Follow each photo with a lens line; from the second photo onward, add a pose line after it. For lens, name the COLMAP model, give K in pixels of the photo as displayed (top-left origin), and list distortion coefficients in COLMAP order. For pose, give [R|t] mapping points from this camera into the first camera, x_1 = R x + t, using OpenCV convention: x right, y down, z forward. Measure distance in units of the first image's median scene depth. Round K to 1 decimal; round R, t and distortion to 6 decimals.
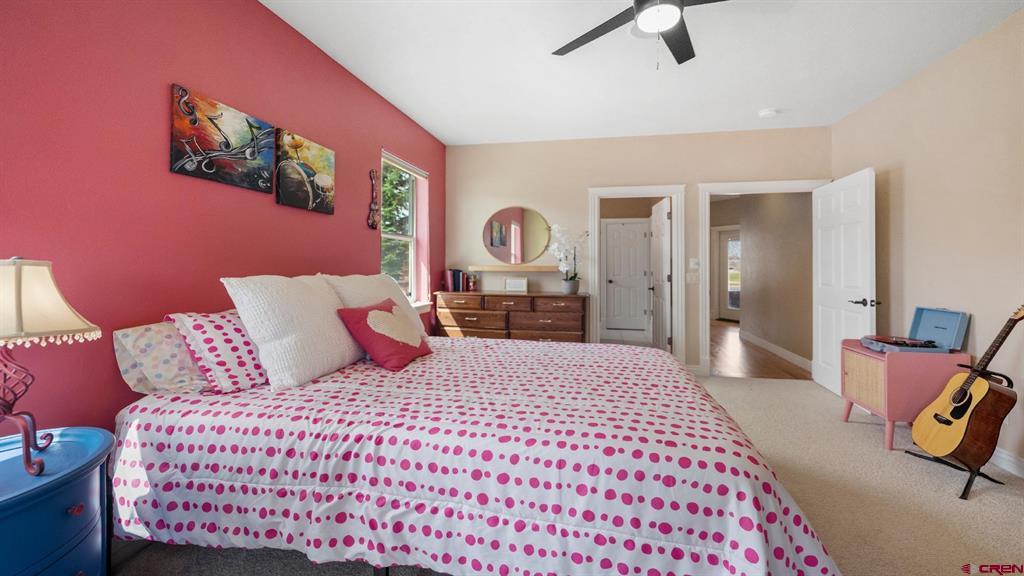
lens RADIAL K [[428.1, 0, 513.4], [0, 428.1, 271.9], [0, 0, 1]] dist [-0.000839, -0.000124]
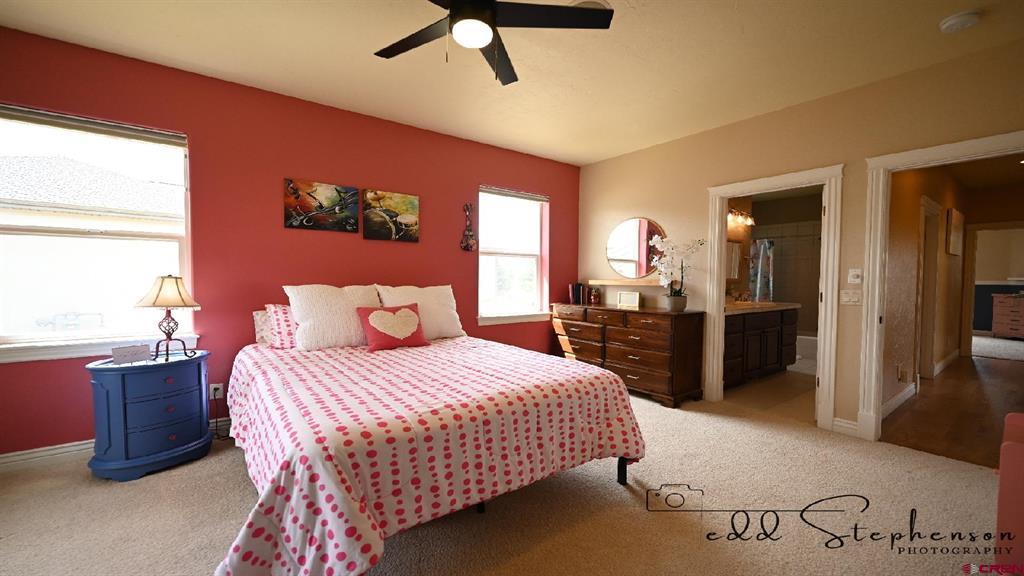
lens RADIAL K [[413.0, 0, 511.5], [0, 413.0, 294.3], [0, 0, 1]] dist [0.015991, -0.000014]
pose [[0.748405, 0.024271, -0.662798, 0.750134], [-0.011530, 0.999655, 0.023587, -0.000595], [0.663142, -0.010011, 0.748427, 0.210590]]
